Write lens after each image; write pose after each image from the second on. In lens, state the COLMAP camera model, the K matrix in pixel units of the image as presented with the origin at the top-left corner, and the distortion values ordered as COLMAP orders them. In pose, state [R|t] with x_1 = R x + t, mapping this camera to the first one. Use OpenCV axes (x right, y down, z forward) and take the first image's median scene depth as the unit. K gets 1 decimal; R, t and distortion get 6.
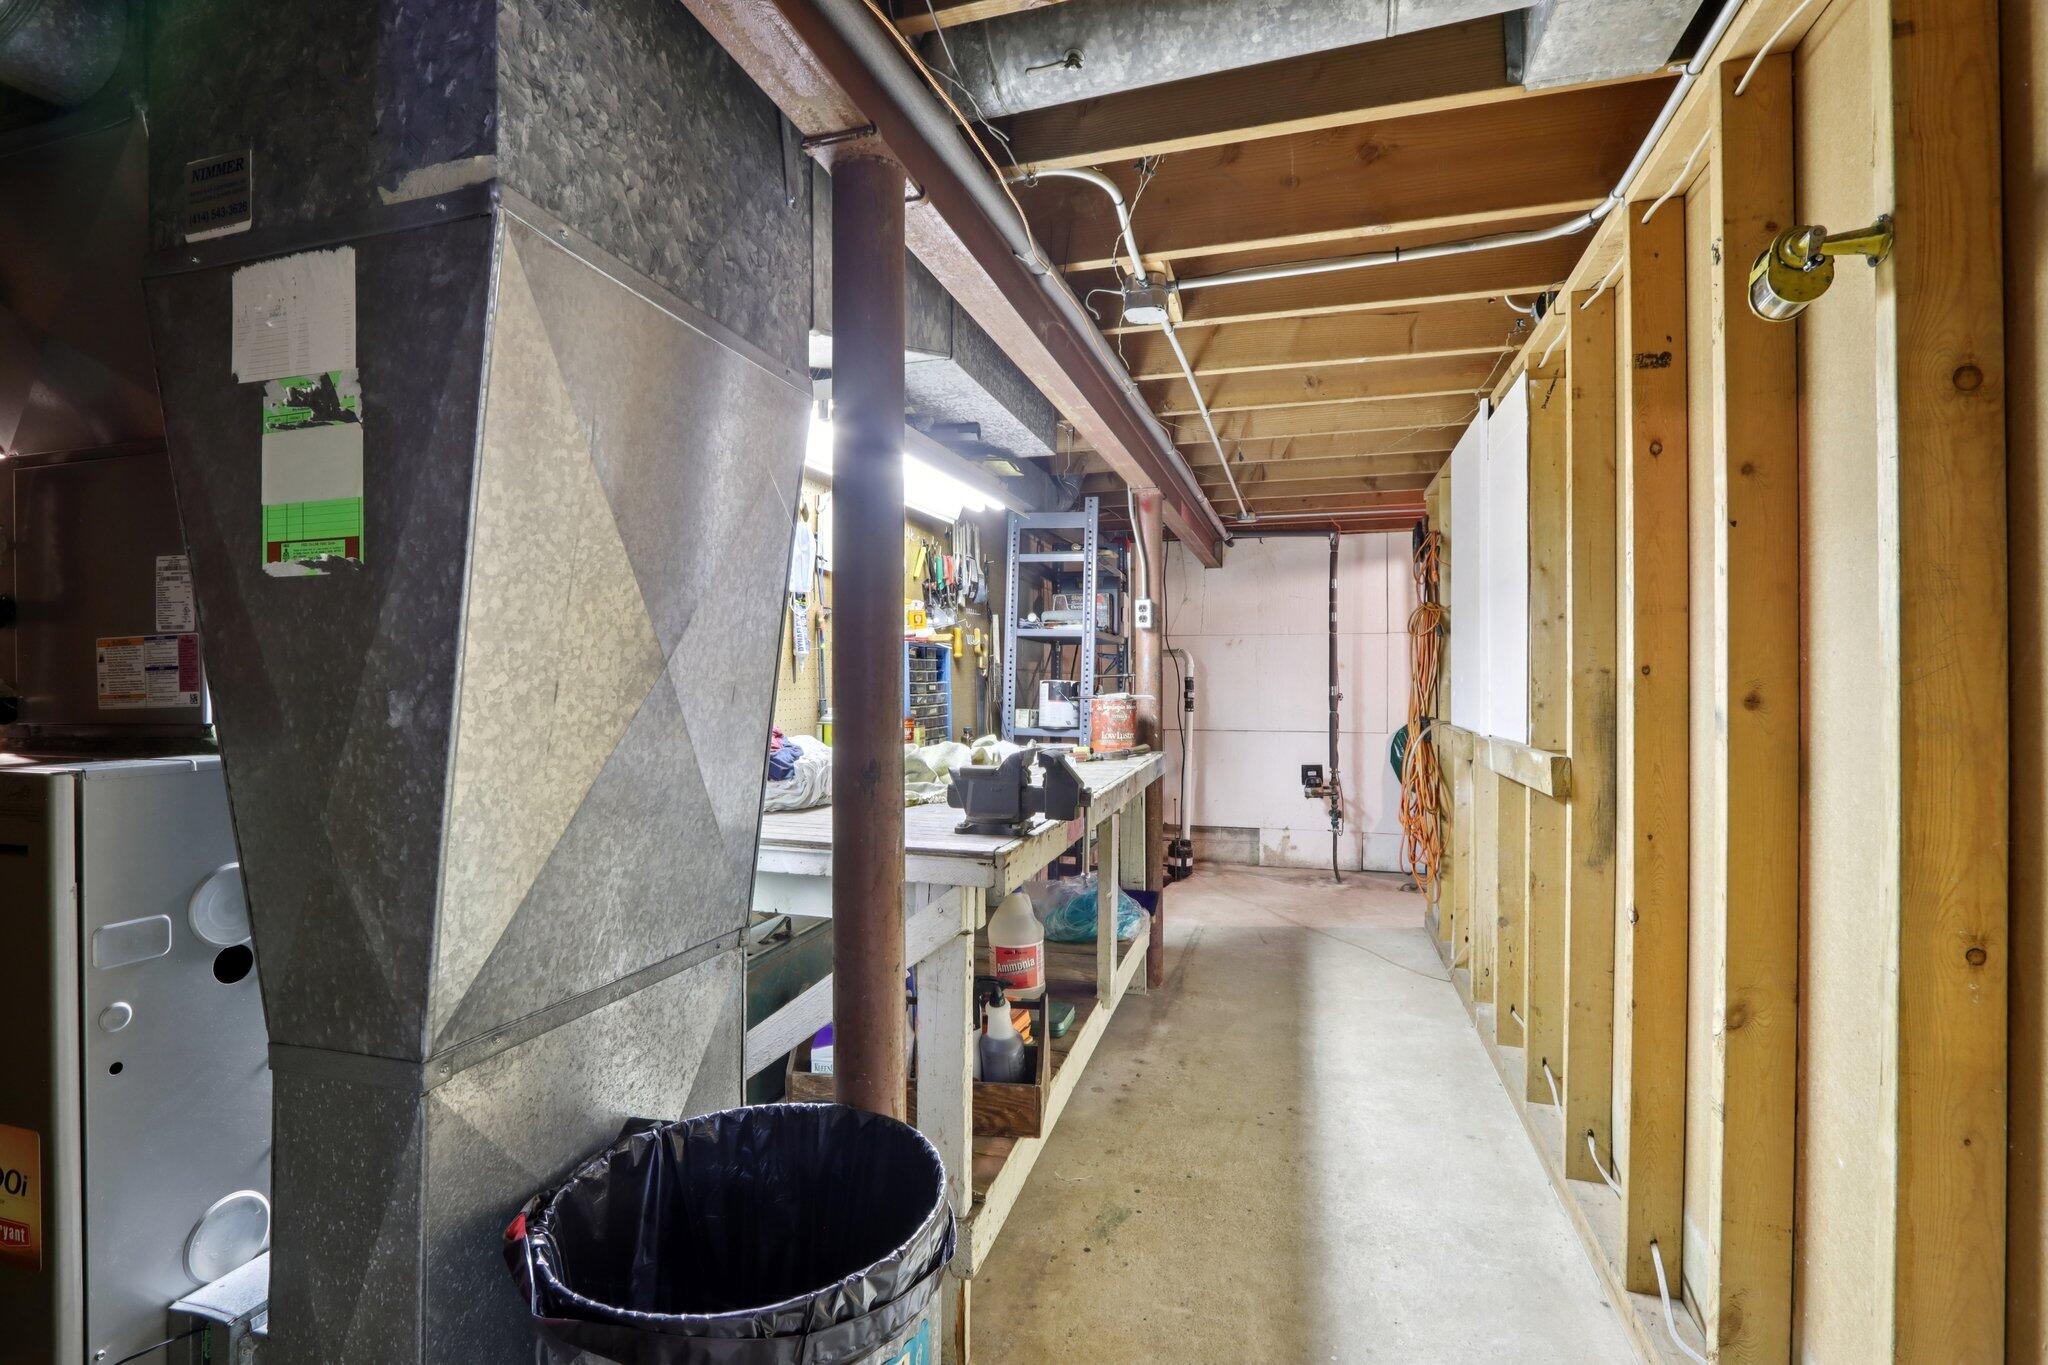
lens RADIAL K [[959.4, 0, 1009.6], [0, 959.4, 695.6], [0, 0, 1]] dist [-0.023086, 0.000136]
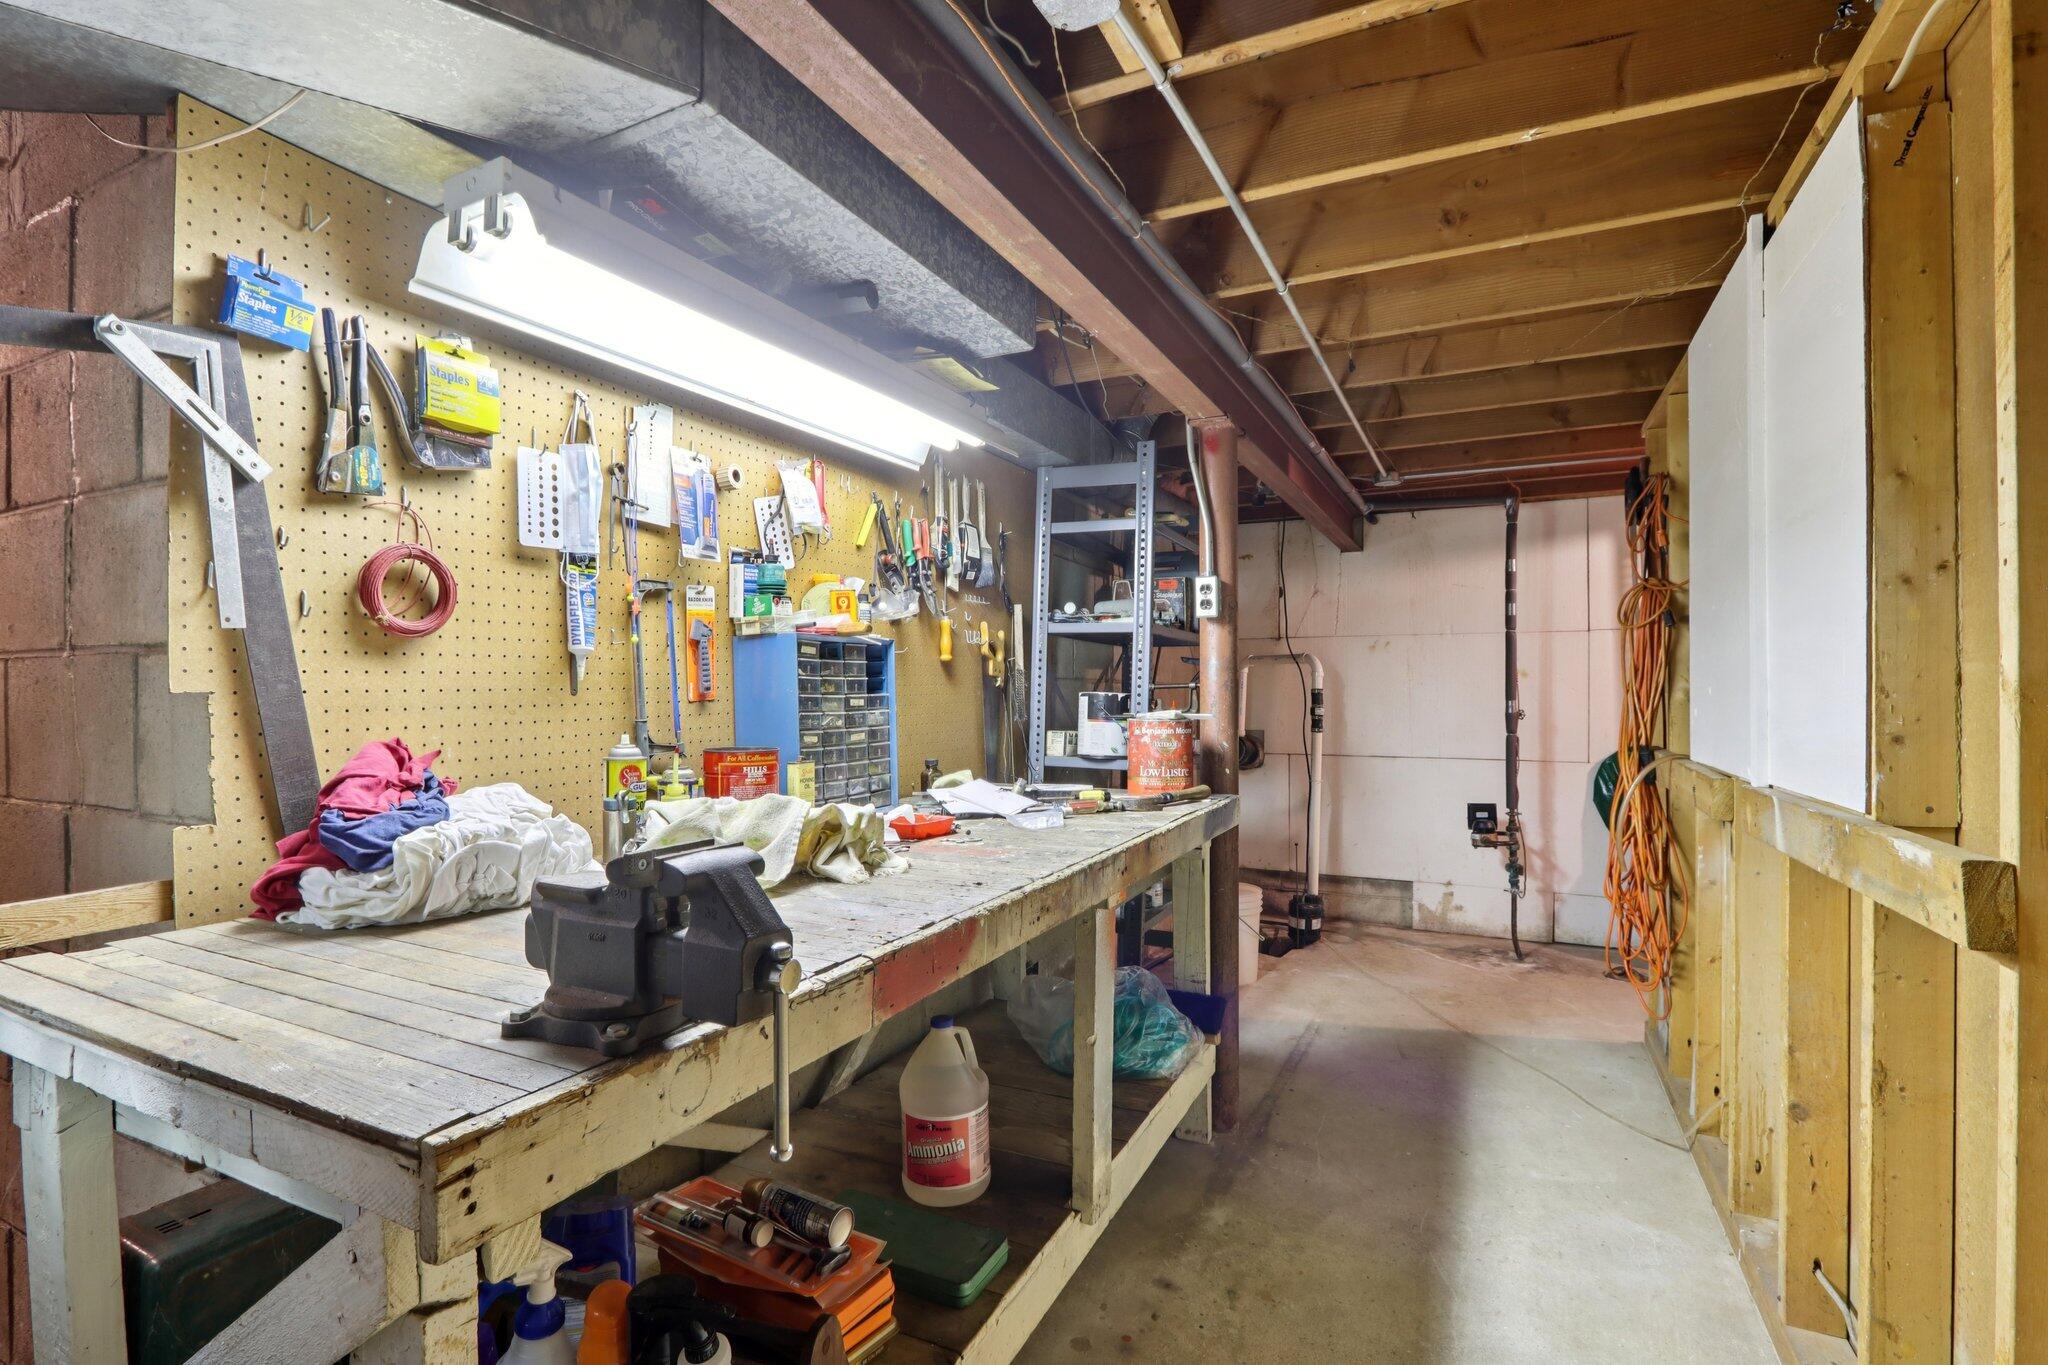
lens RADIAL K [[959.4, 0, 1009.6], [0, 959.4, 695.6], [0, 0, 1]] dist [-0.023086, 0.000136]
pose [[0.984989, 0.001560, -0.172612, 0.109341], [-0.003812, 0.999912, -0.012718, -0.003732], [0.172577, 0.013185, 0.984908, 0.265683]]
